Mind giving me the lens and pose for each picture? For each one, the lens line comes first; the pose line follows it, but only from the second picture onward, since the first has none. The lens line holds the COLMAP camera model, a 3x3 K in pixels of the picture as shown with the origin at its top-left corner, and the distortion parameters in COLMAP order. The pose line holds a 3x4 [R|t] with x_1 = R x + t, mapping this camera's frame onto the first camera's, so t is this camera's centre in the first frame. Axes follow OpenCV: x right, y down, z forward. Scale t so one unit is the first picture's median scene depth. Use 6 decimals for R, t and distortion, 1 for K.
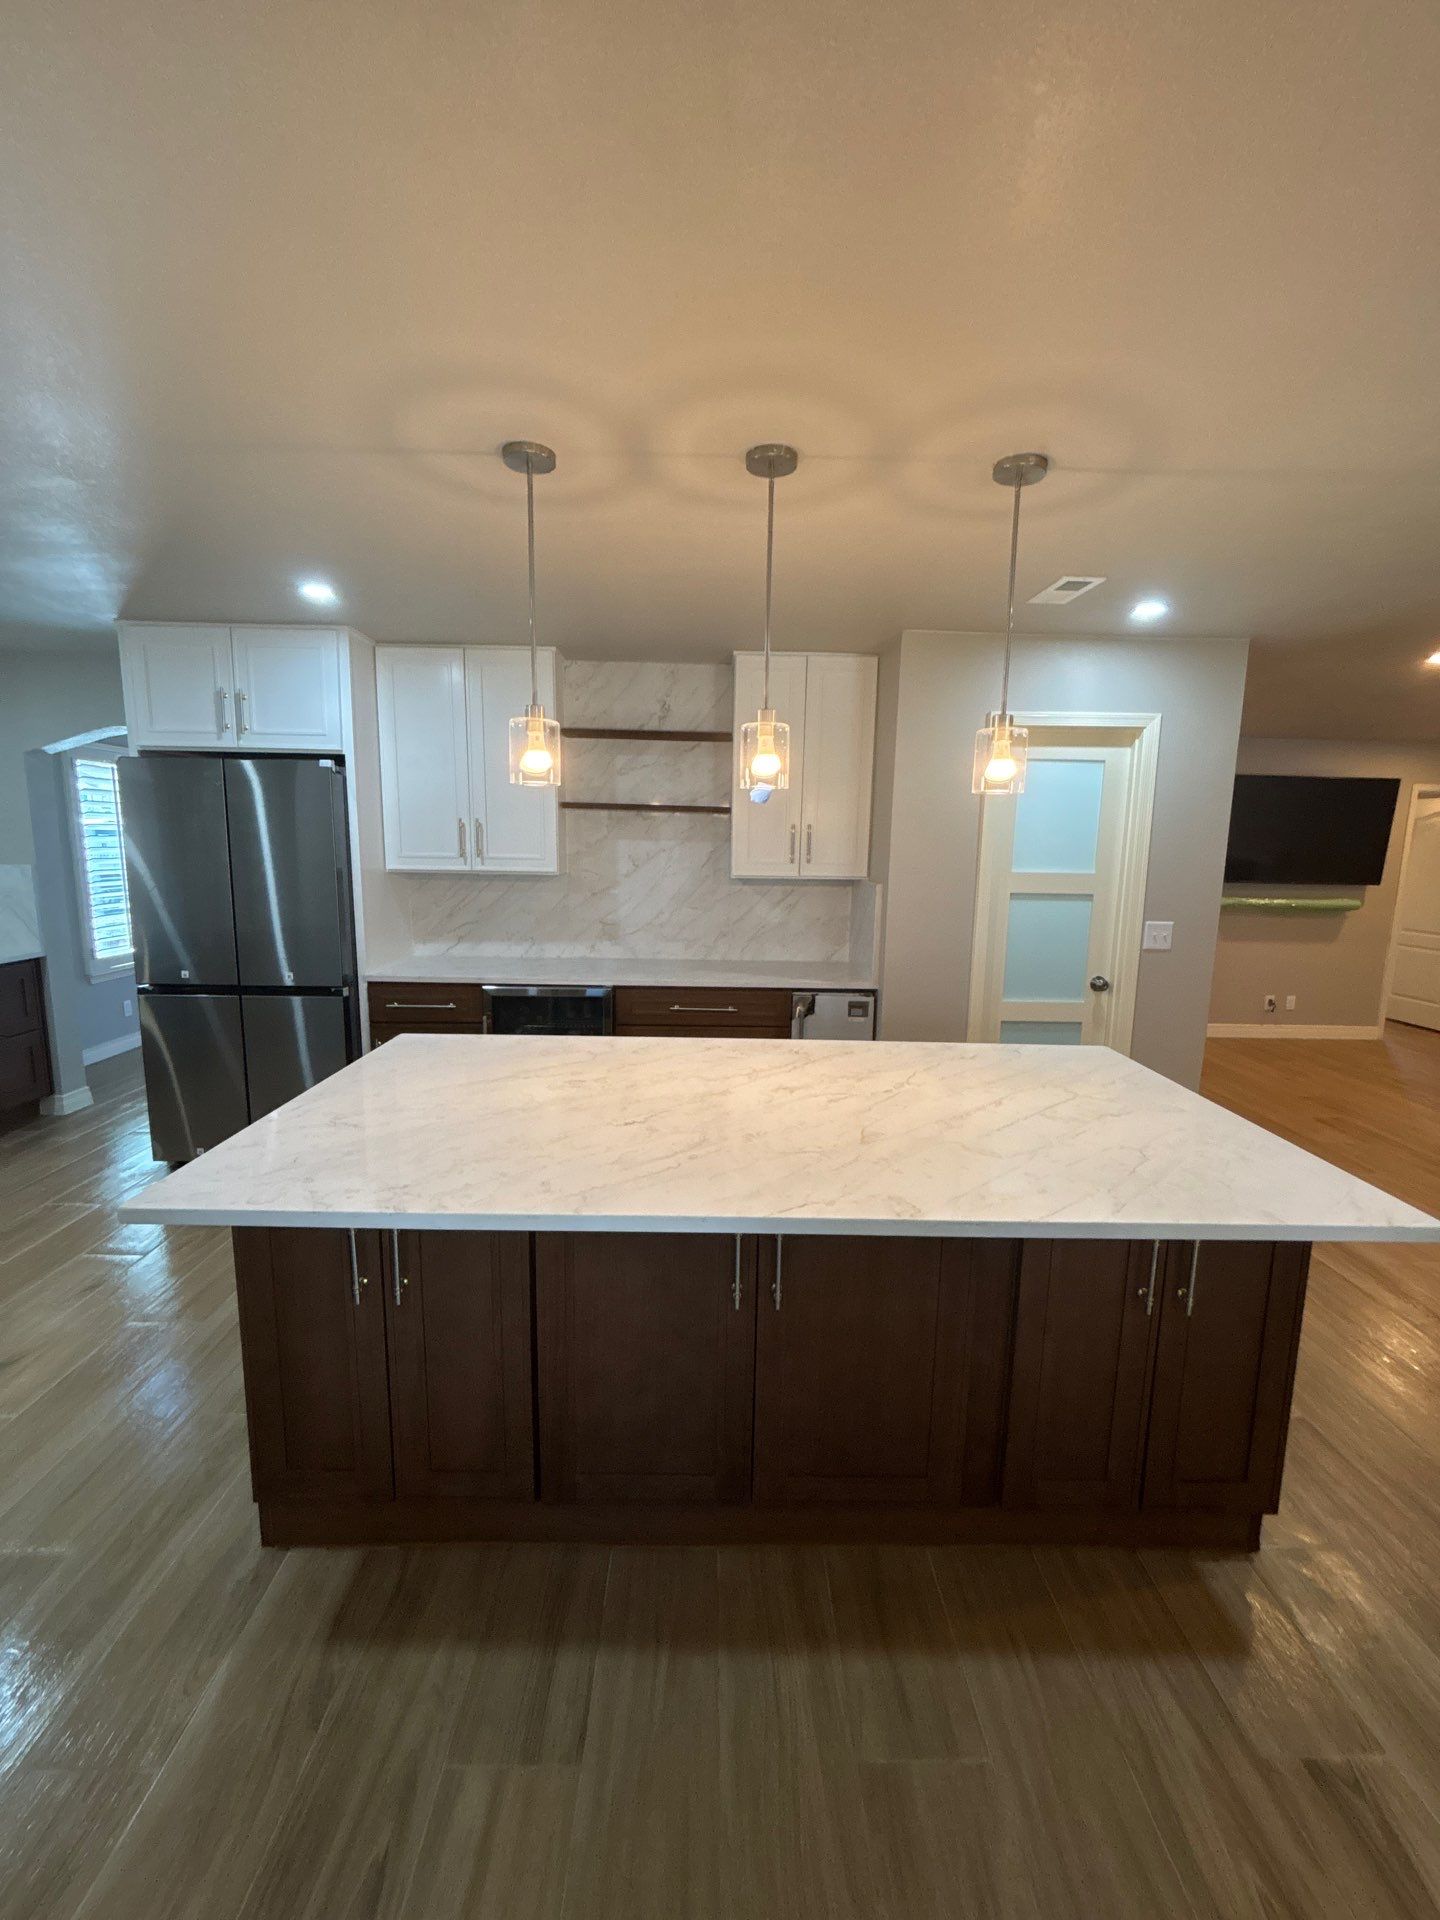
lens RADIAL K [[776.4, 0, 723.1], [0, 776.4, 953.9], [0, 0, 1]] dist [-0.000468, 0.001483]
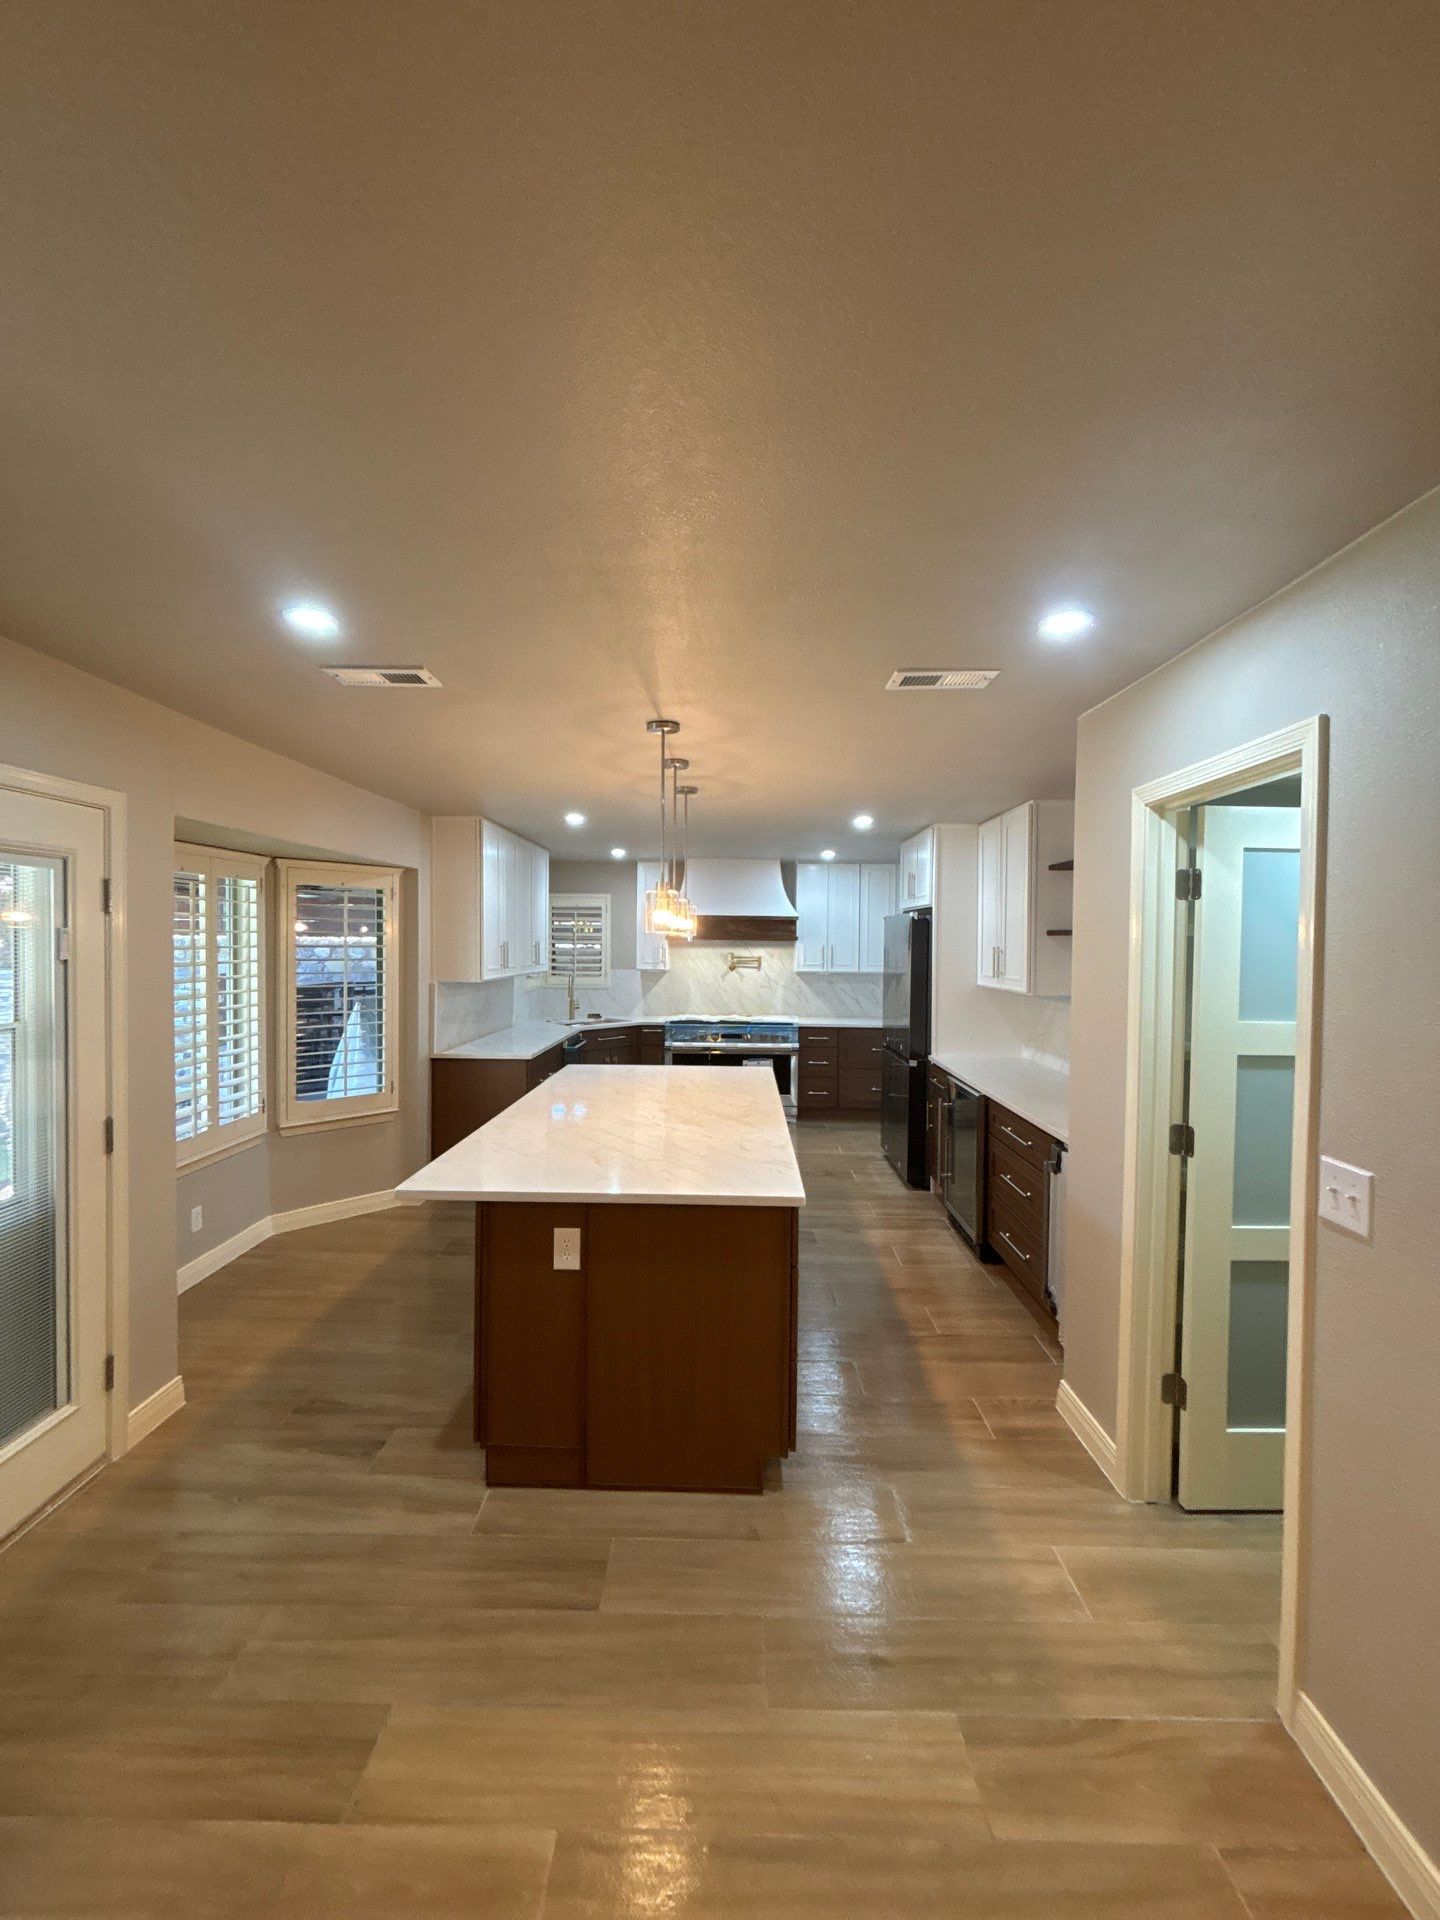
lens RADIAL K [[776.4, 0, 721.8], [0, 776.4, 960.3], [0, 0, 1]] dist [-0.000468, 0.001483]
pose [[-0.034257, 0.002369, -0.999410, 0.920080], [-0.155531, 0.987801, 0.007673, -0.093781], [0.987237, 0.155702, -0.033471, 0.591215]]
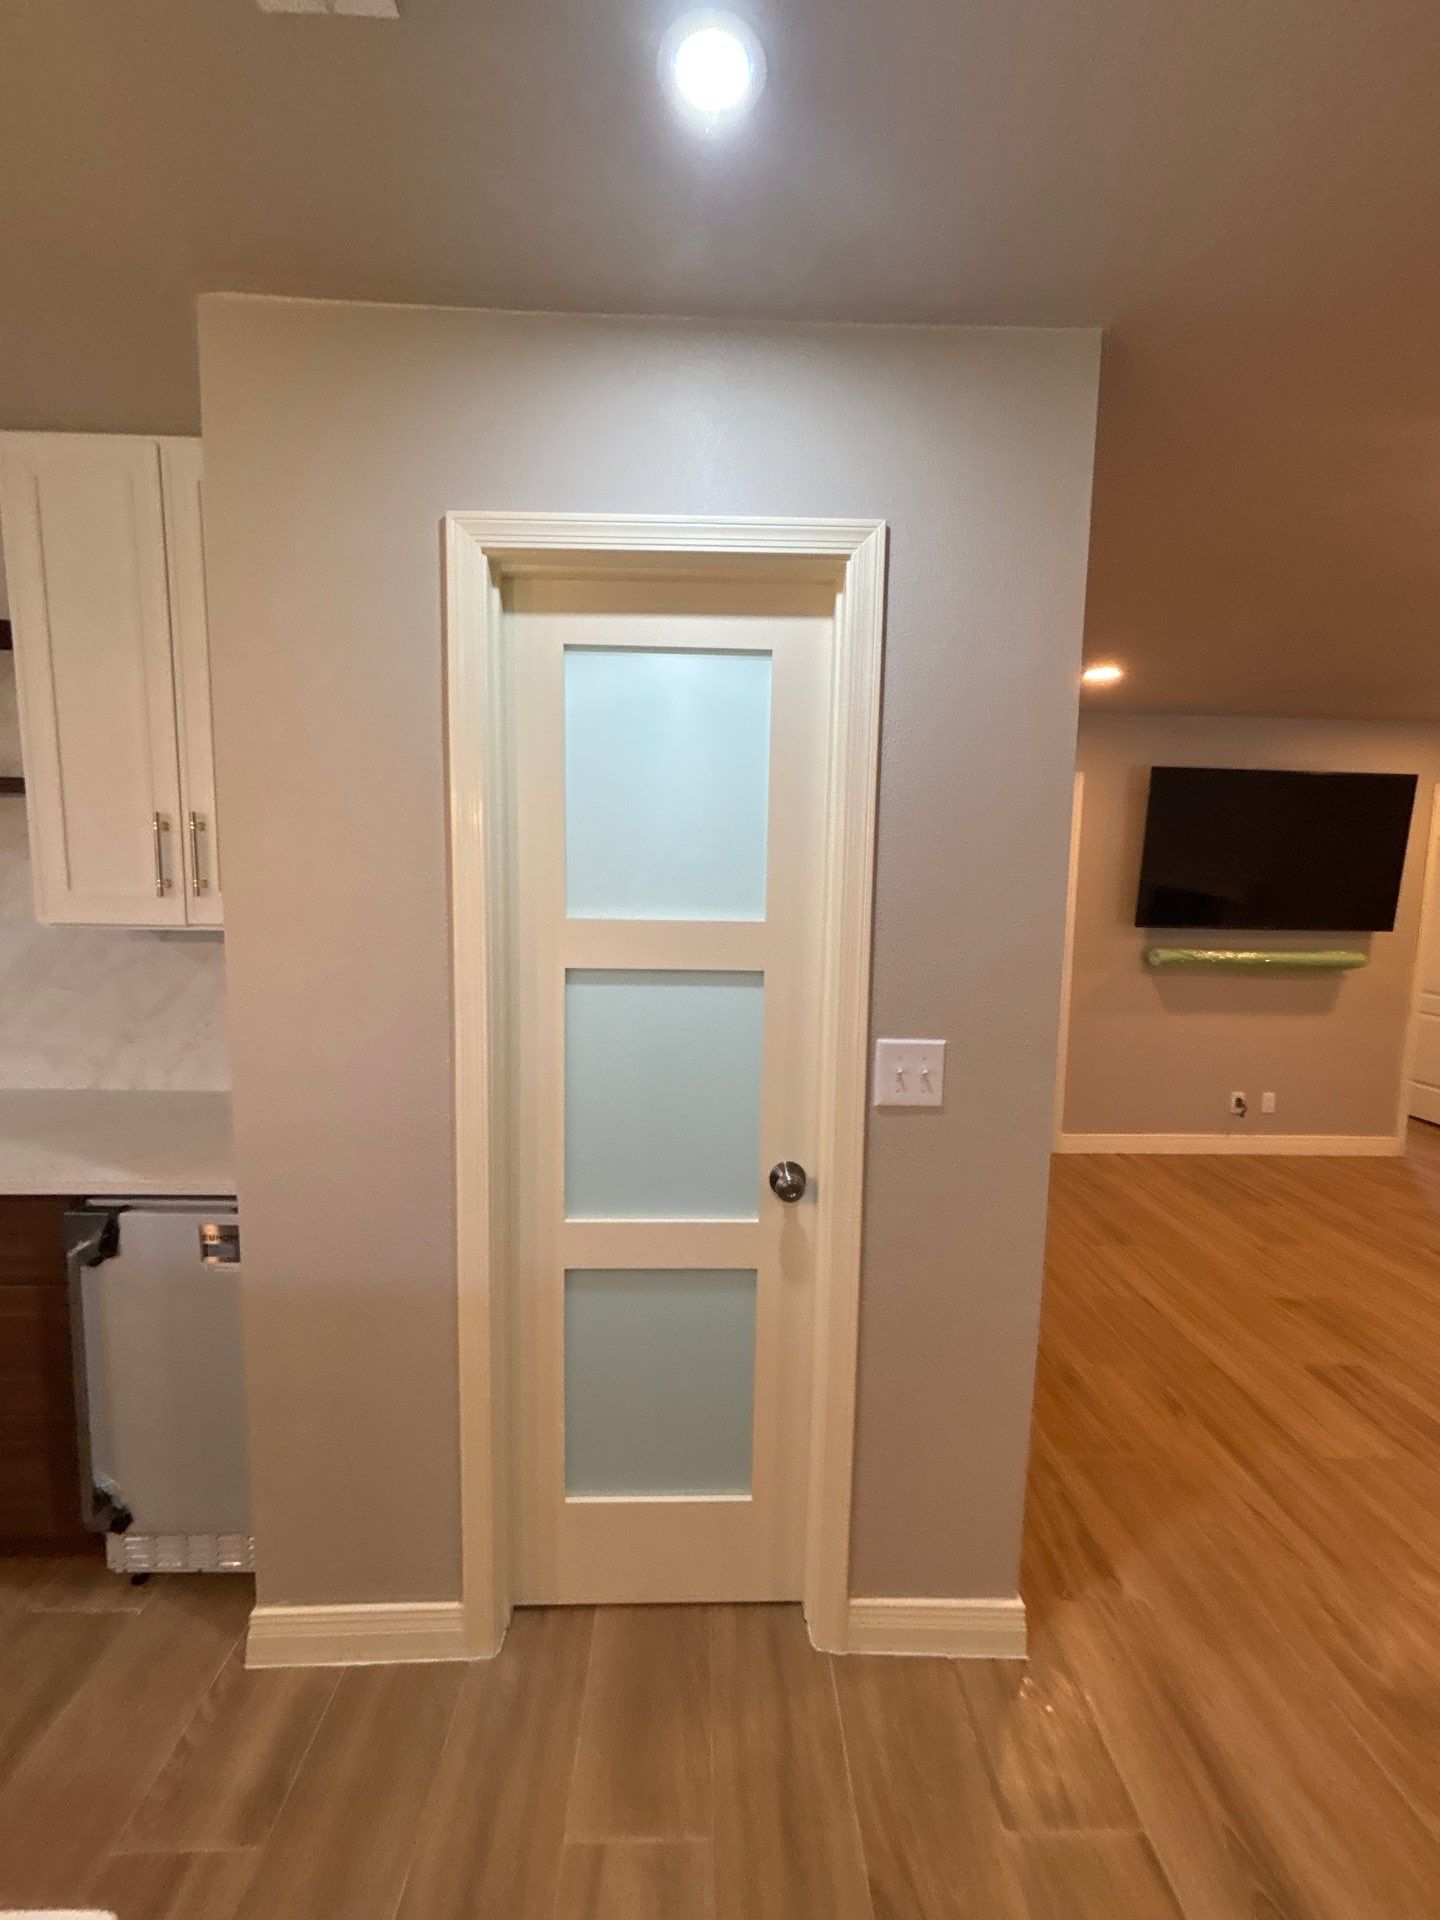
lens RADIAL K [[776.4, 0, 725.6], [0, 776.4, 960.7], [0, 0, 1]] dist [-0.000468, 0.001483]
pose [[0.999954, -0.001627, 0.009480, 0.418773], [0.002004, 0.999203, -0.039875, -0.060669], [-0.009408, 0.039892, 0.999160, 0.536568]]
